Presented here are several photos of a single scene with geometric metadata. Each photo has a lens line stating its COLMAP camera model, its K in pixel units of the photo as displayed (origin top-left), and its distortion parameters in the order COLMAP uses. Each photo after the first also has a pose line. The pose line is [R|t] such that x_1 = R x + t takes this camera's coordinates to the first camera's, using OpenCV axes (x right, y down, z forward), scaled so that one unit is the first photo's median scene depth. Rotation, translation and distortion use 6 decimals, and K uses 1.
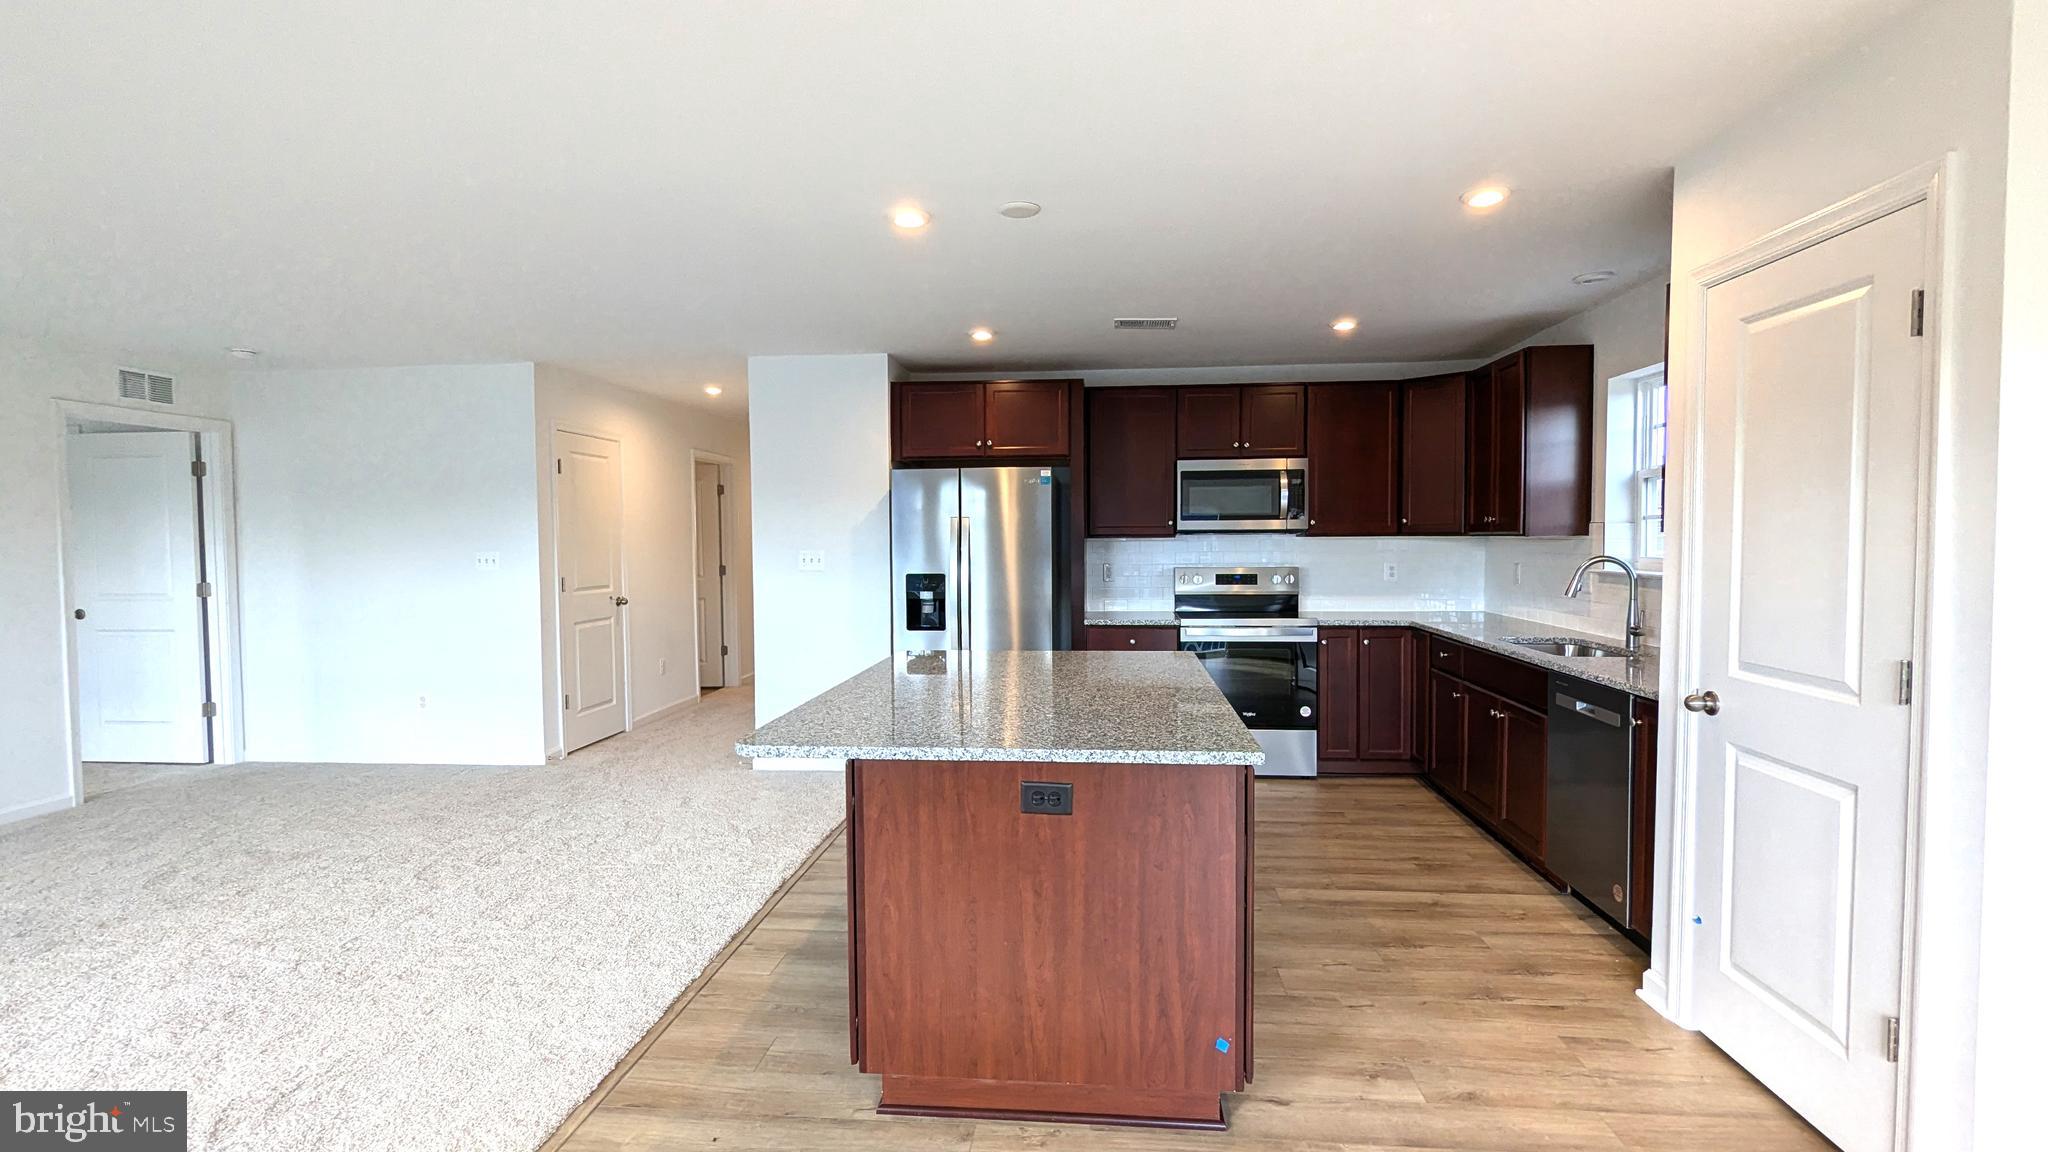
lens RADIAL K [[968.5, 0, 1017.4], [0, 968.5, 578.1], [0, 0, 1]] dist [-0.002782, 0.000147]
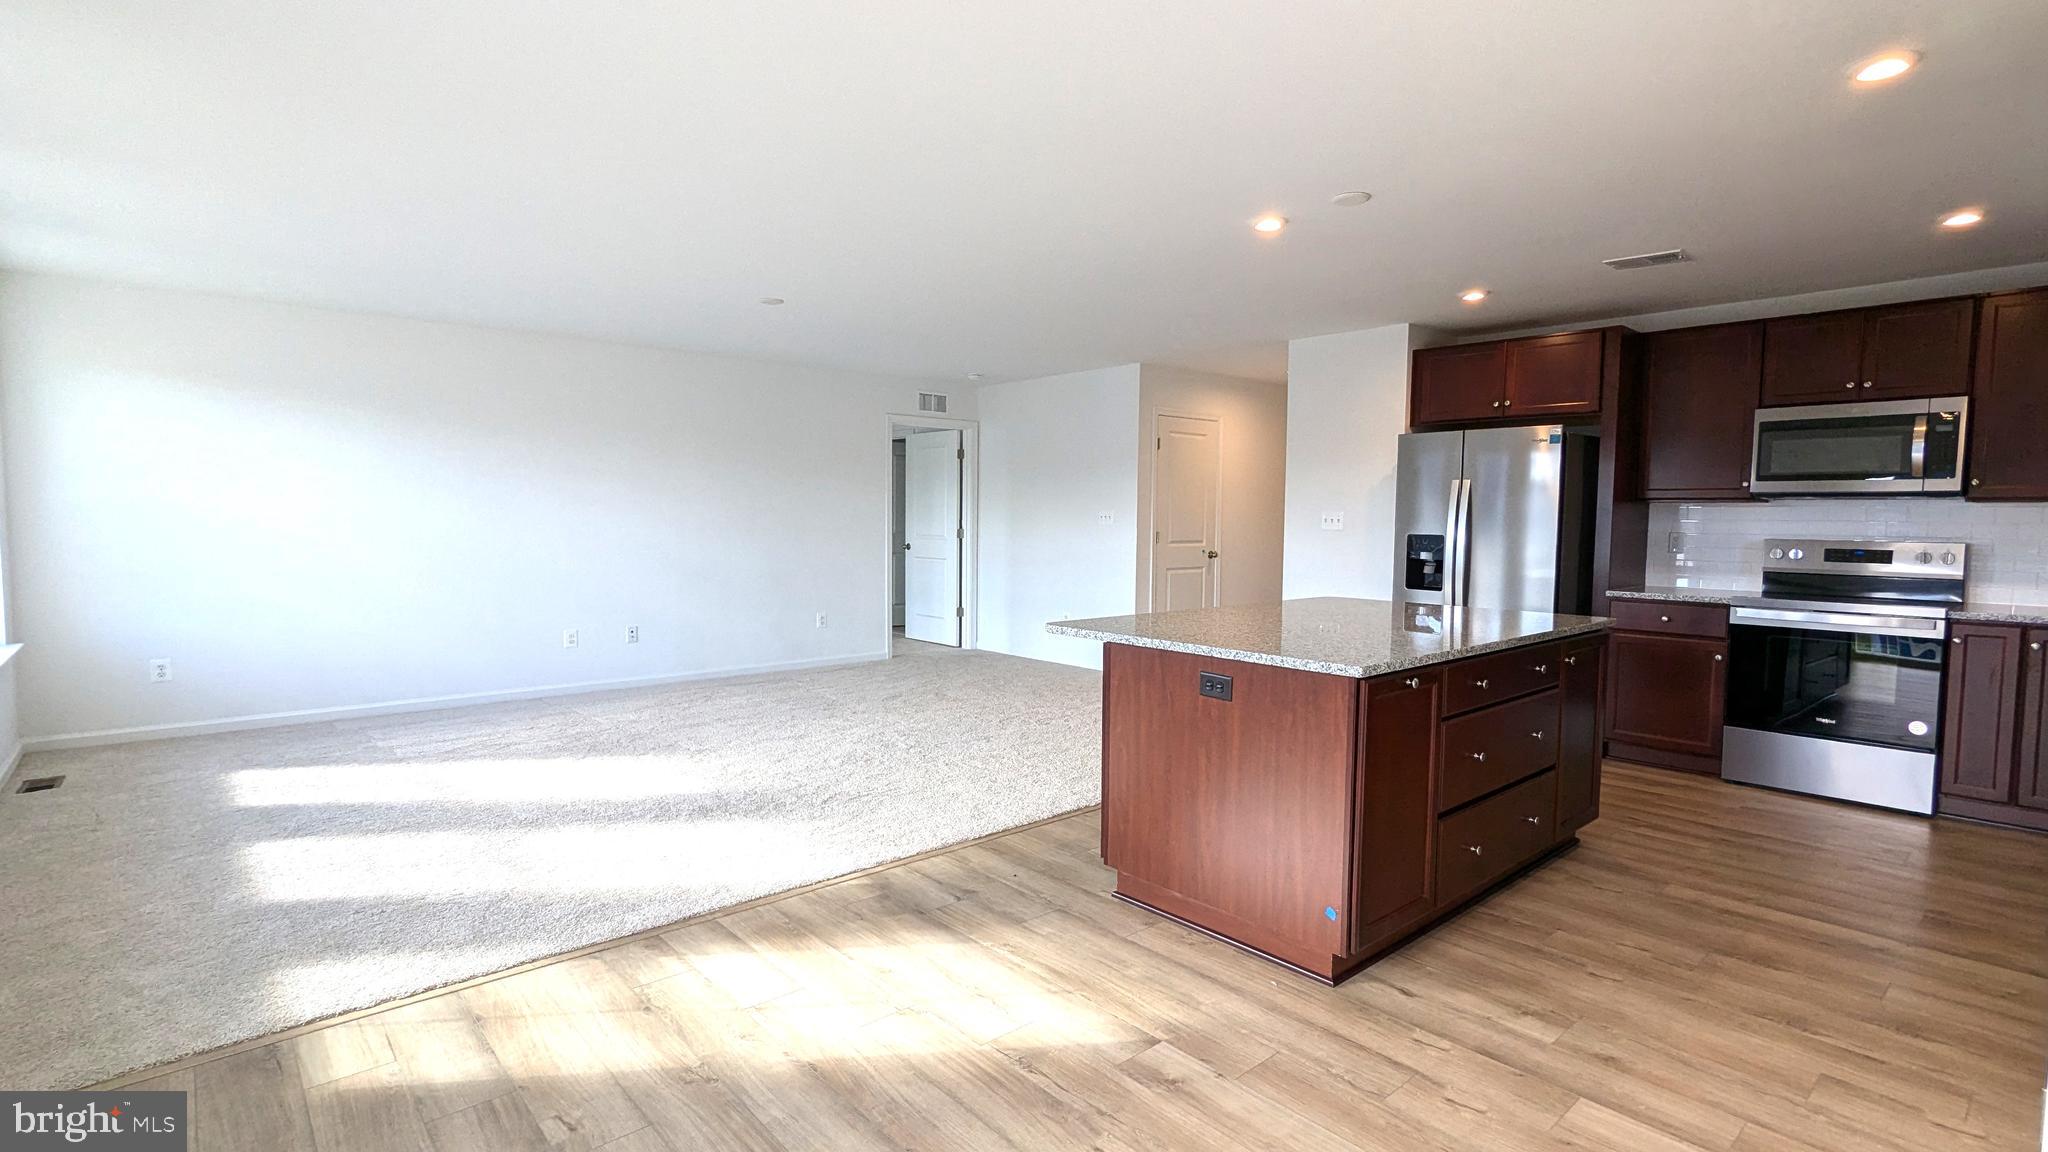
lens RADIAL K [[974.3, 0, 1017.4], [0, 974.3, 580.4], [0, 0, 1]] dist [-0.014266, -0.000049]
pose [[0.718488, 0.059260, -0.693010, 0.307327], [-0.042282, 0.998242, 0.041523, 0.019264], [0.694253, -0.000532, 0.719731, -0.047523]]
